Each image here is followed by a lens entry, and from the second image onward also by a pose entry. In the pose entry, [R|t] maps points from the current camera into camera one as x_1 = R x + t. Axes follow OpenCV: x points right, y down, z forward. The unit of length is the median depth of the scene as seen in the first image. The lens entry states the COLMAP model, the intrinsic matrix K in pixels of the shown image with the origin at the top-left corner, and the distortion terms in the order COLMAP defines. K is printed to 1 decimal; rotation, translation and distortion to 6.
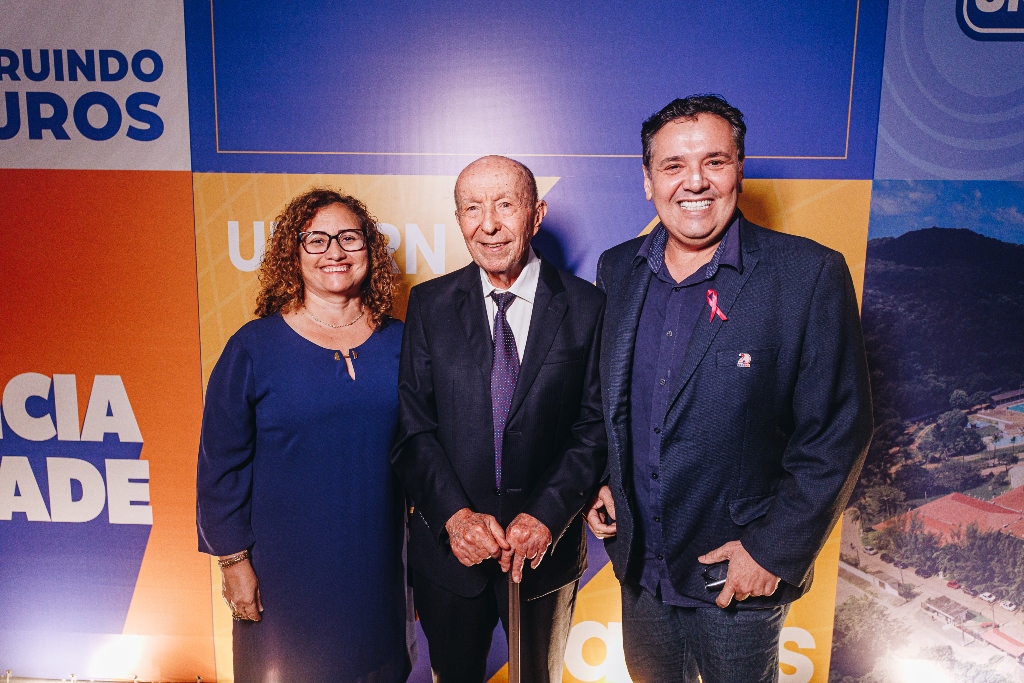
lens RADIAL K [[691.3, 0, 509.0], [0, 691.3, 348.2], [0, 0, 1]] dist [-0.001341, 0.000081]
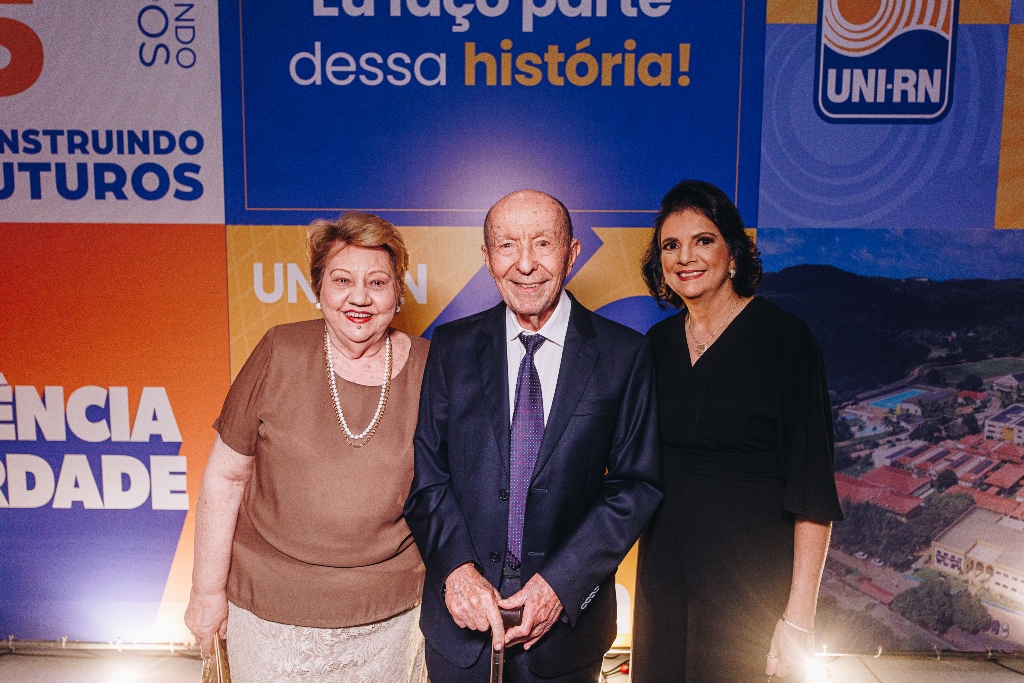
lens RADIAL K [[691.3, 0, 508.0], [0, 691.3, 343.0], [0, 0, 1]] dist [-0.001341, 0.000081]
pose [[0.999656, -0.010393, 0.024063, 0.024808], [0.011326, 0.999176, -0.038965, 0.016055], [-0.023638, 0.039224, 0.998951, -0.263054]]
